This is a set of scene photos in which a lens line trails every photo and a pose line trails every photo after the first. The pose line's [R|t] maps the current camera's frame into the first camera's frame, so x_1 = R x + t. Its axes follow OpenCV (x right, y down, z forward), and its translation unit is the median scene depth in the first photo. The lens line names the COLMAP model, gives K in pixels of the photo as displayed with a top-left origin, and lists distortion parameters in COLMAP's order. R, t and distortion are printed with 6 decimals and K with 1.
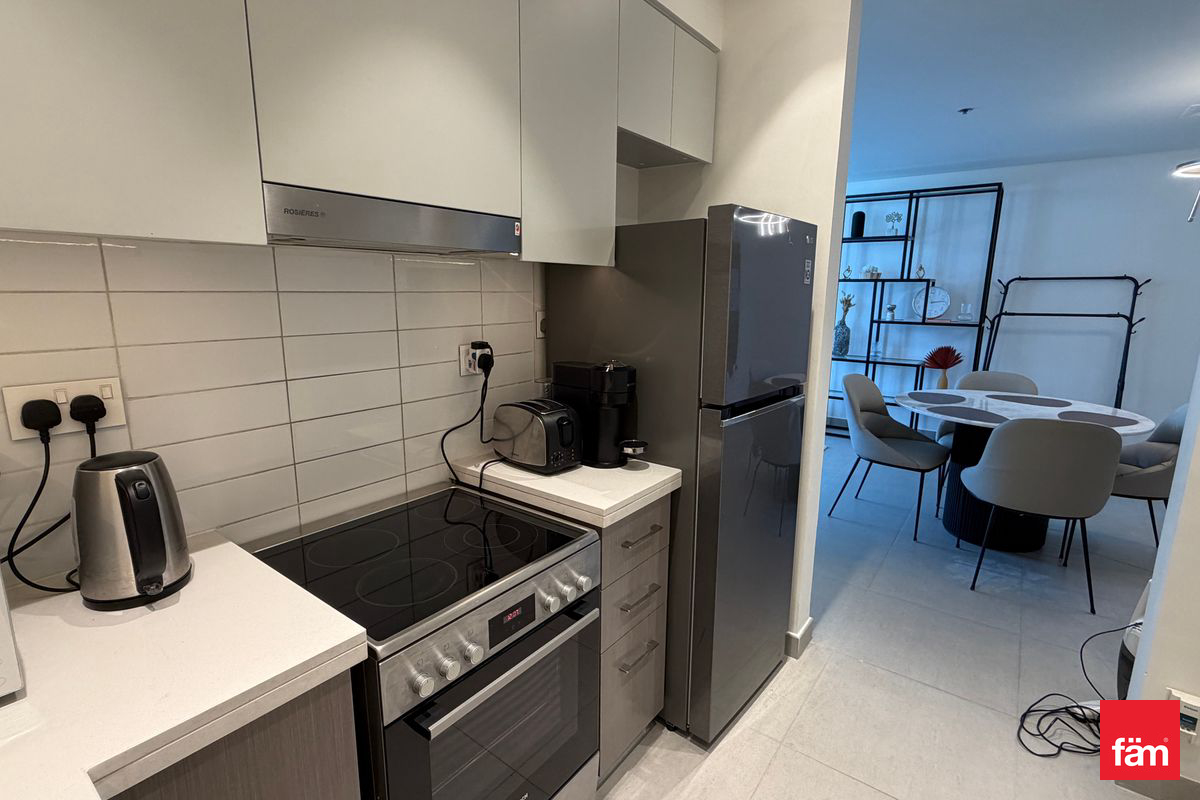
lens RADIAL K [[567.0, 0, 600.0], [0, 567.0, 400.0], [0, 0, 1]] dist [-0.003531, -0.000542]
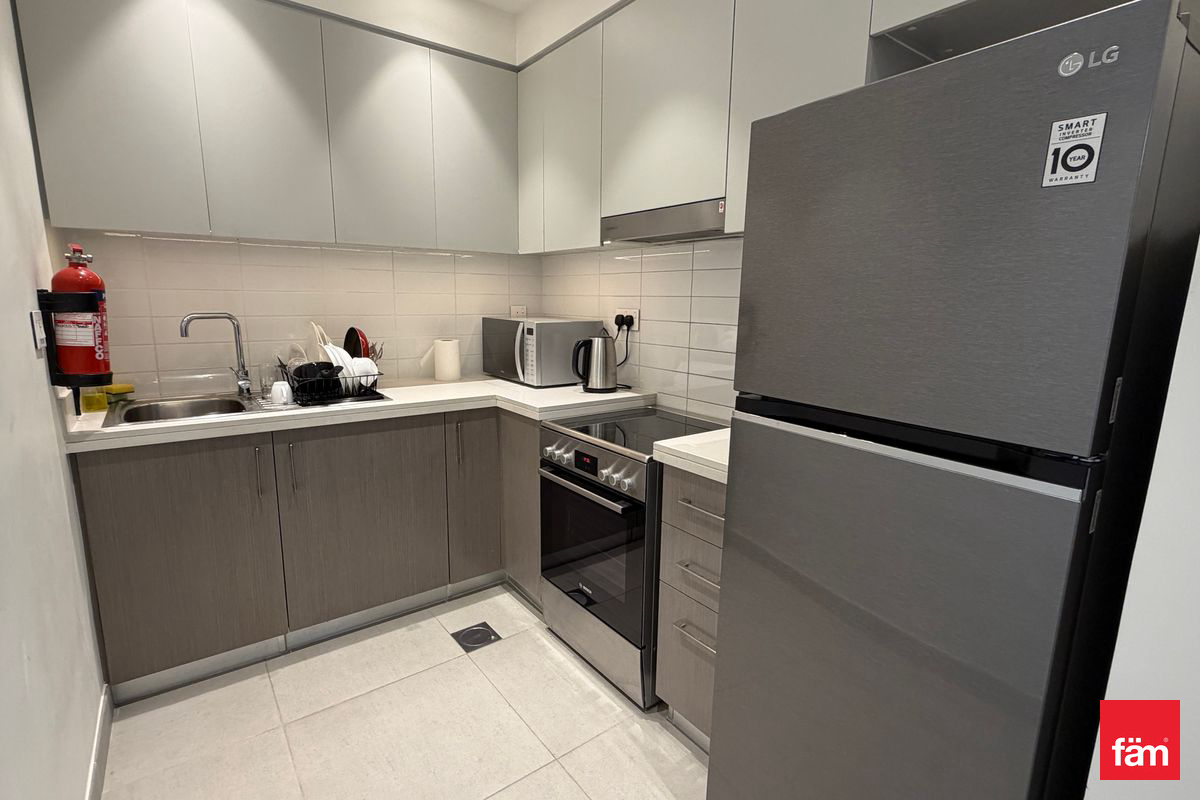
lens RADIAL K [[567.0, 0, 600.0], [0, 567.0, 400.0], [0, 0, 1]] dist [-0.003531, -0.000542]
pose [[-0.269219, 0.156617, -0.950259, 1.352808], [-0.201839, 0.955601, 0.214681, -0.141197], [0.941691, 0.249595, -0.225654, 1.360052]]
